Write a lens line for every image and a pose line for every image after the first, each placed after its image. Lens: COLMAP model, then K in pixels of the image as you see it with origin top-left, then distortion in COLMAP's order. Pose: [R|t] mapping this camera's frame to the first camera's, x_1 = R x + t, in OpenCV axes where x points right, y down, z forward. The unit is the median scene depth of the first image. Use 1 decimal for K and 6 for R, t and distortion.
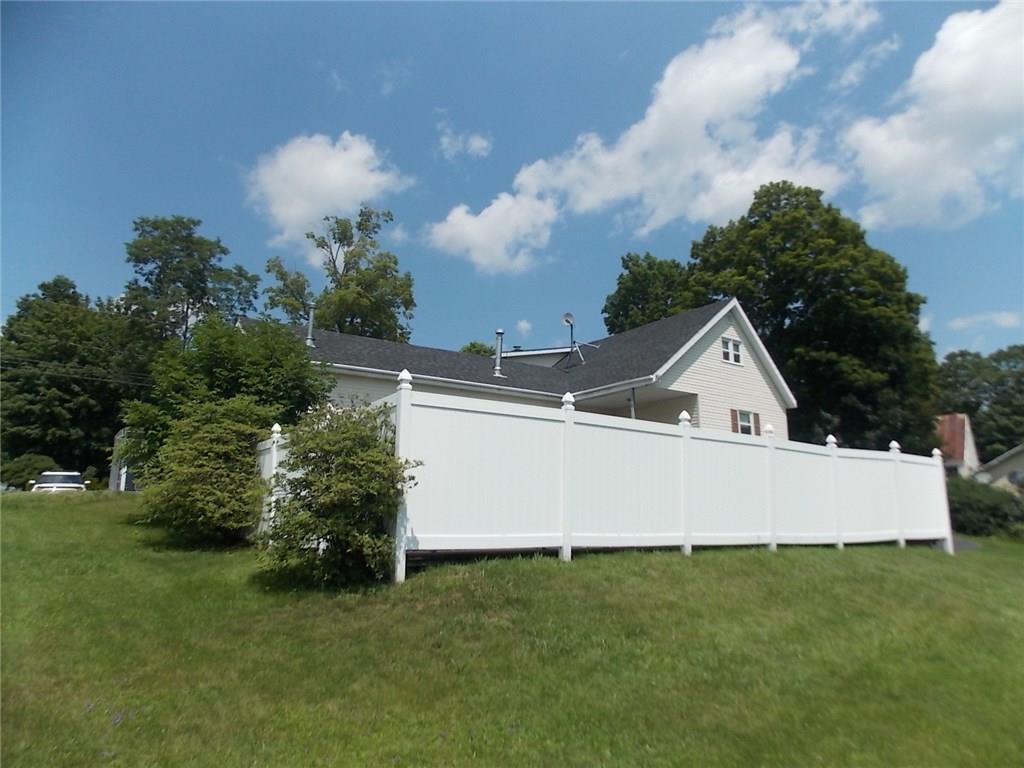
lens RADIAL K [[674.1, 0, 512.0], [0, 674.1, 384.0], [0, 0, 1]] dist [0.002267, -0.003130]
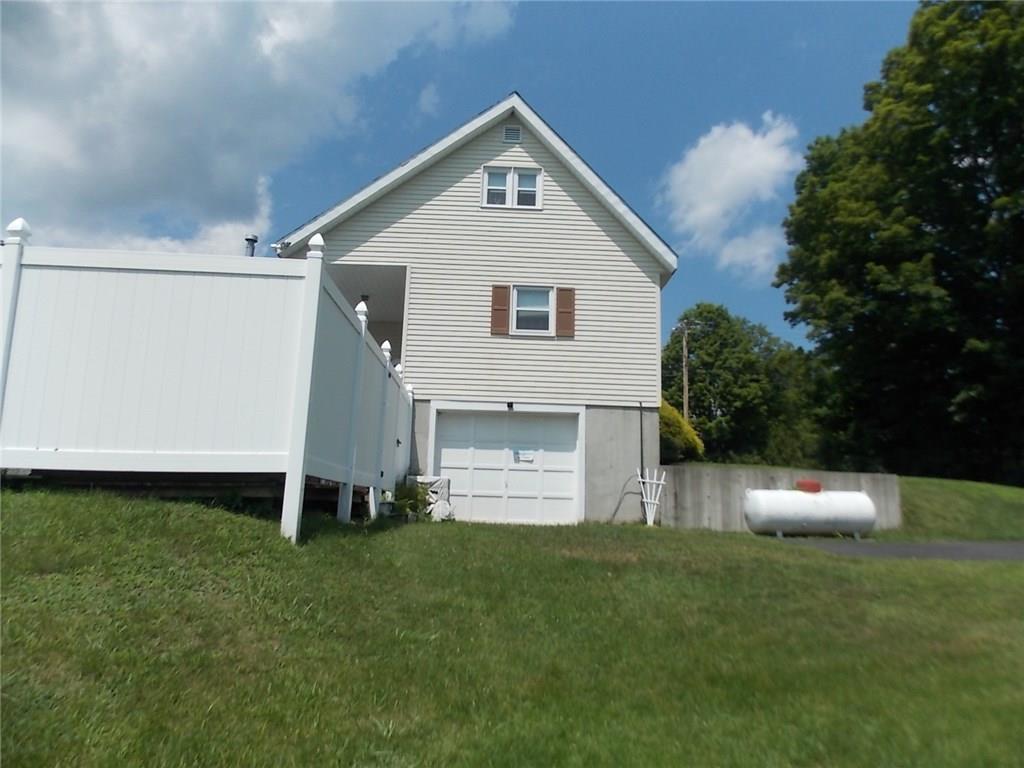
lens RADIAL K [[674.1, 0, 512.0], [0, 674.1, 384.0], [0, 0, 1]] dist [0.002267, -0.003130]
pose [[0.824933, -0.092807, -0.557559, 0.634040], [0.092518, 0.995295, -0.028785, 0.135534], [0.557607, -0.027839, 0.829638, 0.520791]]
